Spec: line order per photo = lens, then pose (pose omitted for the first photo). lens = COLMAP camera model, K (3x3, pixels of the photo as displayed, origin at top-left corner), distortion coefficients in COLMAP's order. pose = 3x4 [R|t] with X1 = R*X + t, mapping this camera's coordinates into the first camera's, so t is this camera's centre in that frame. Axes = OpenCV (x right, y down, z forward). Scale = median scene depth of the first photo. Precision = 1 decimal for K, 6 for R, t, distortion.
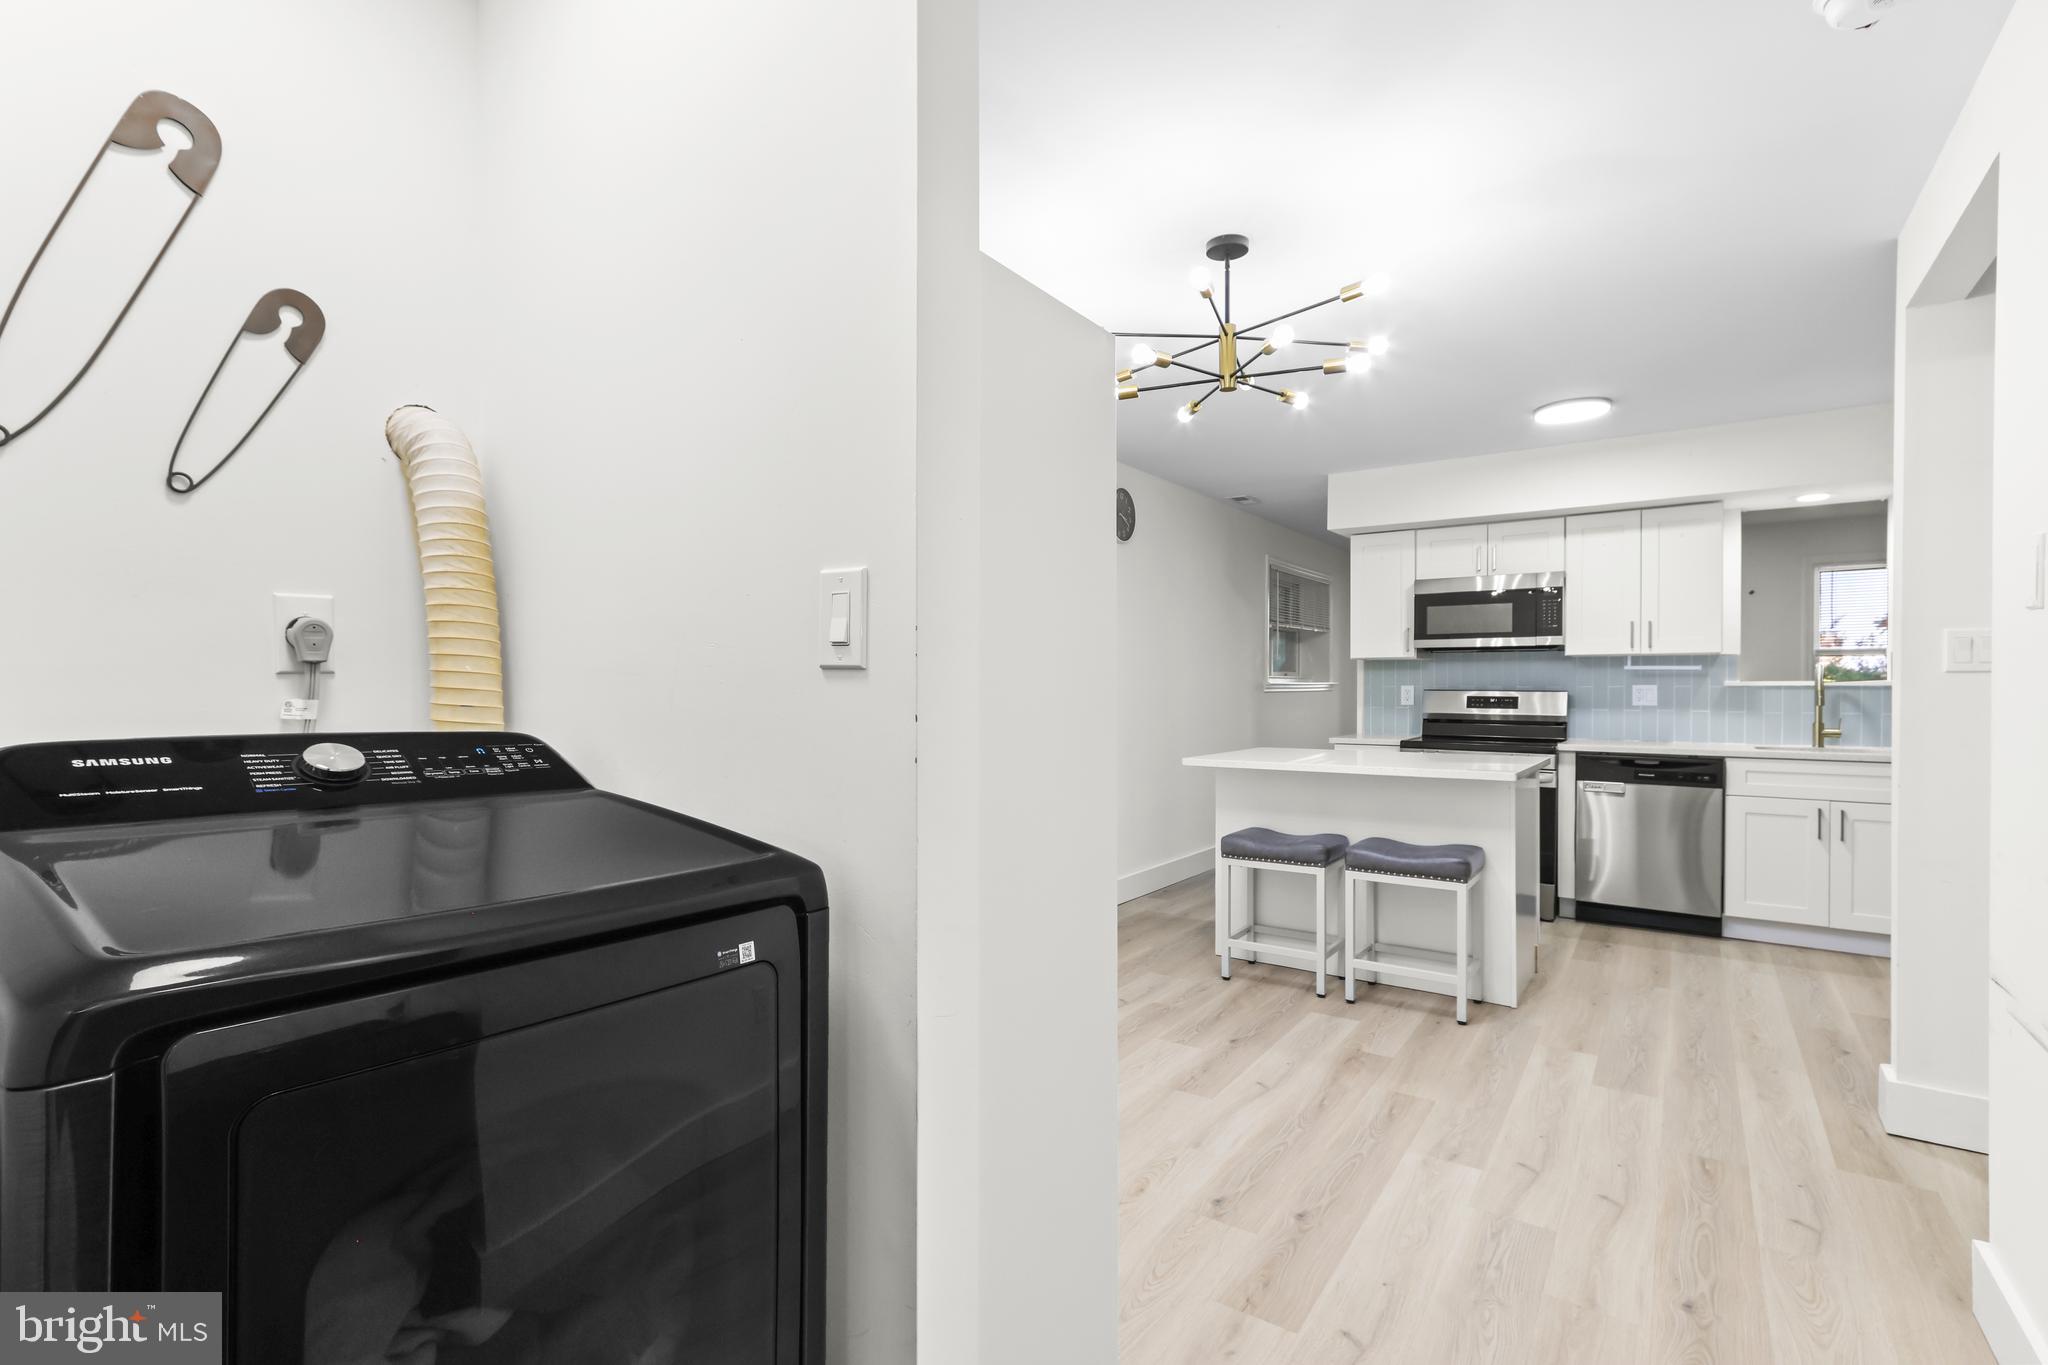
lens RADIAL K [[947.1, 0, 1012.7], [0, 947.1, 695.4], [0, 0, 1]] dist [0.001779, 0.001271]
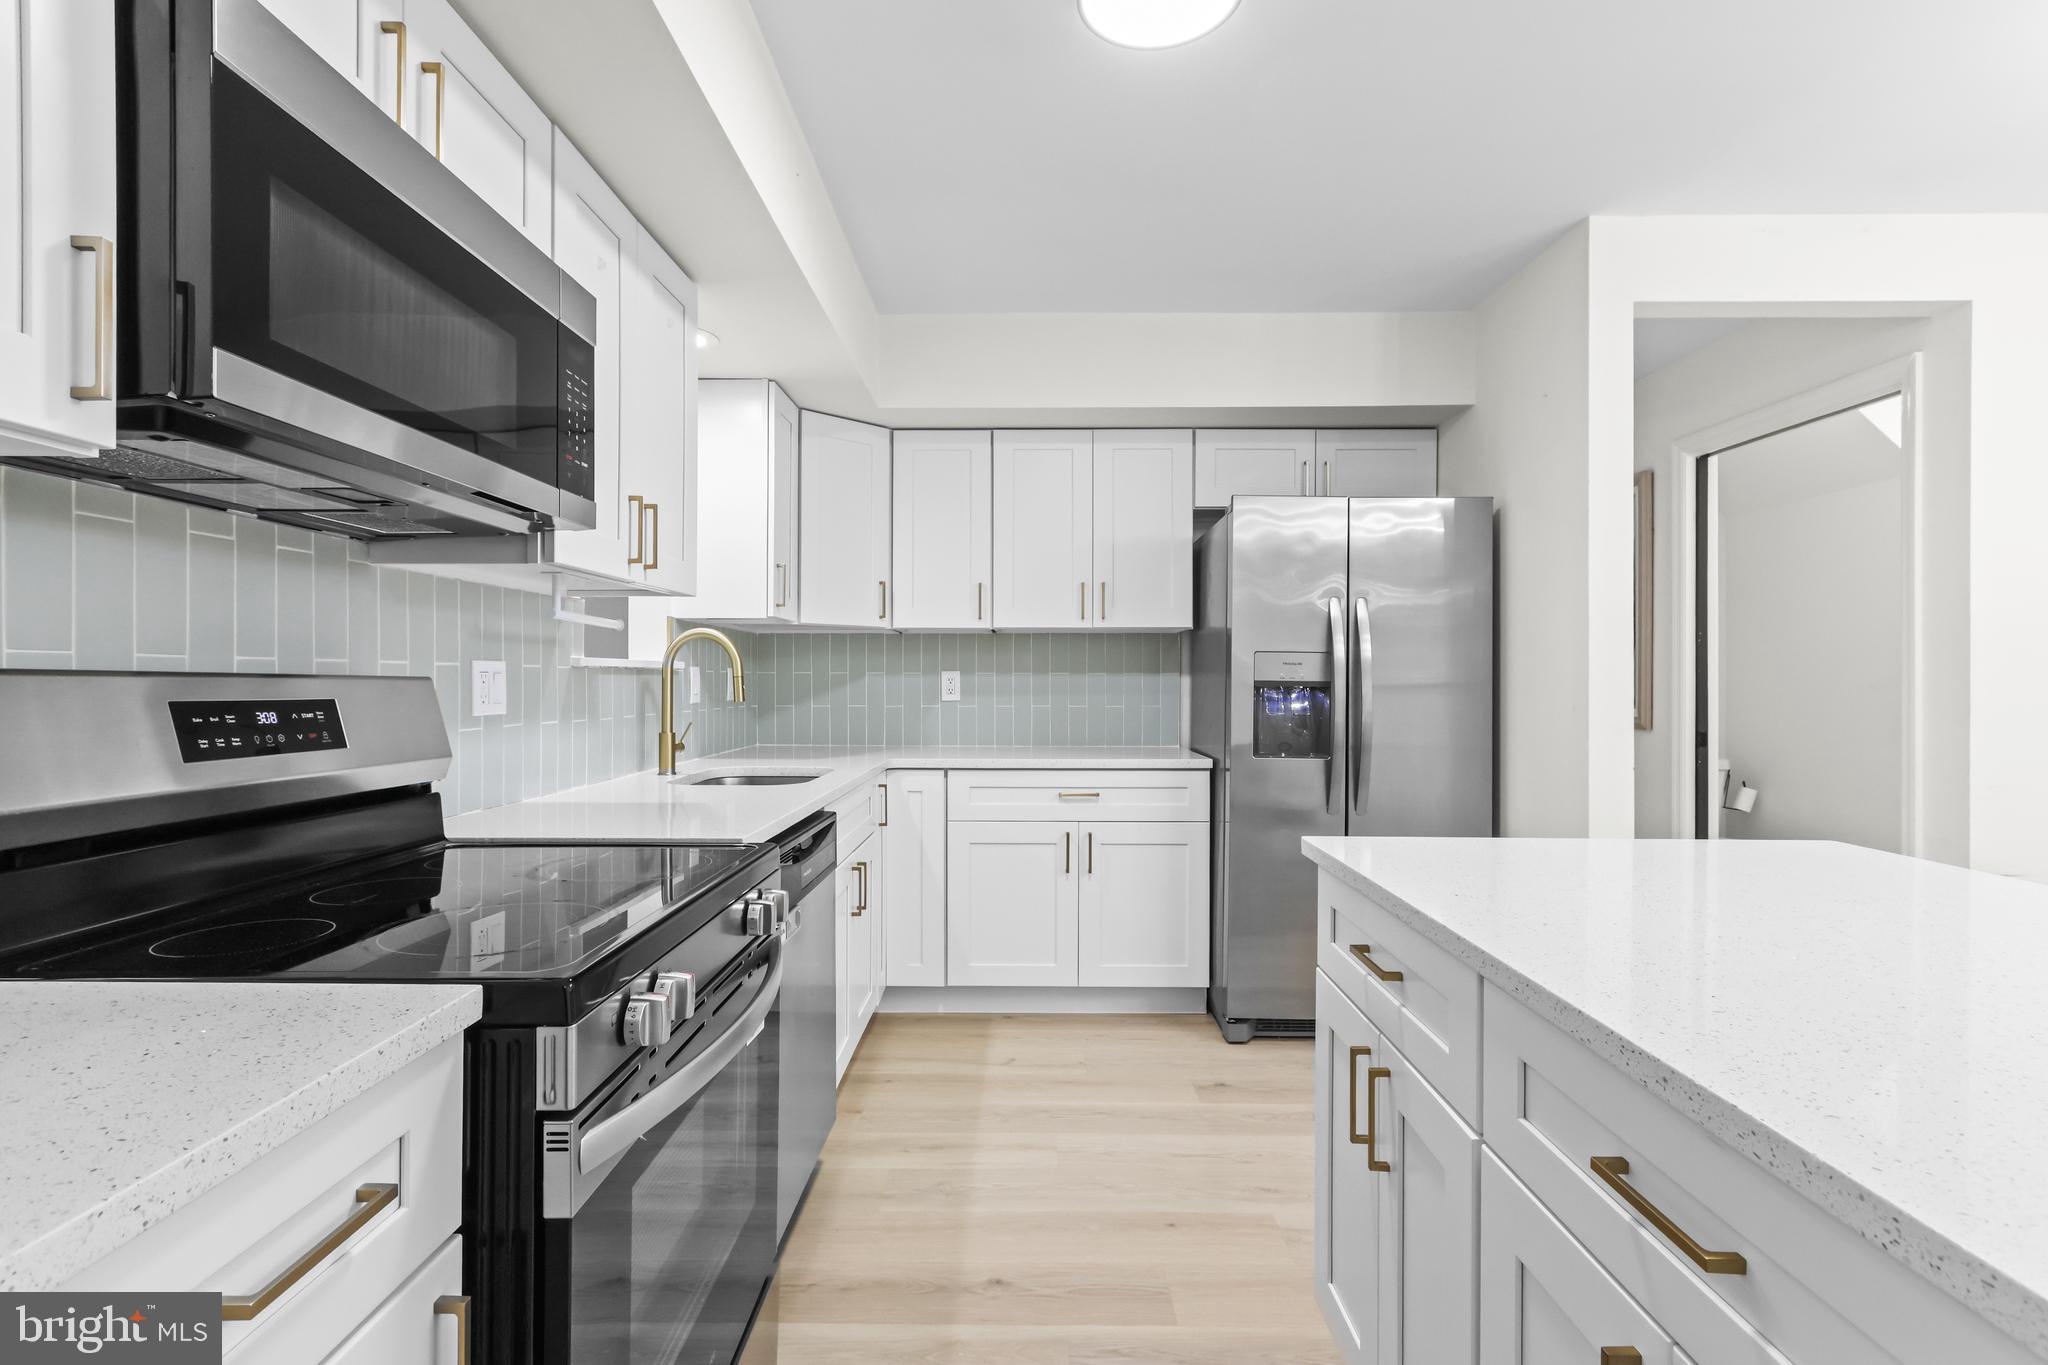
lens RADIAL K [[947.1, 0, 1012.0], [0, 947.1, 682.7], [0, 0, 1]] dist [0.001779, 0.001271]
pose [[-0.570261, -0.004279, 0.821452, 0.244870], [0.005963, 0.999939, 0.009348, -0.004610], [-0.821442, 0.010229, -0.570201, 1.081090]]
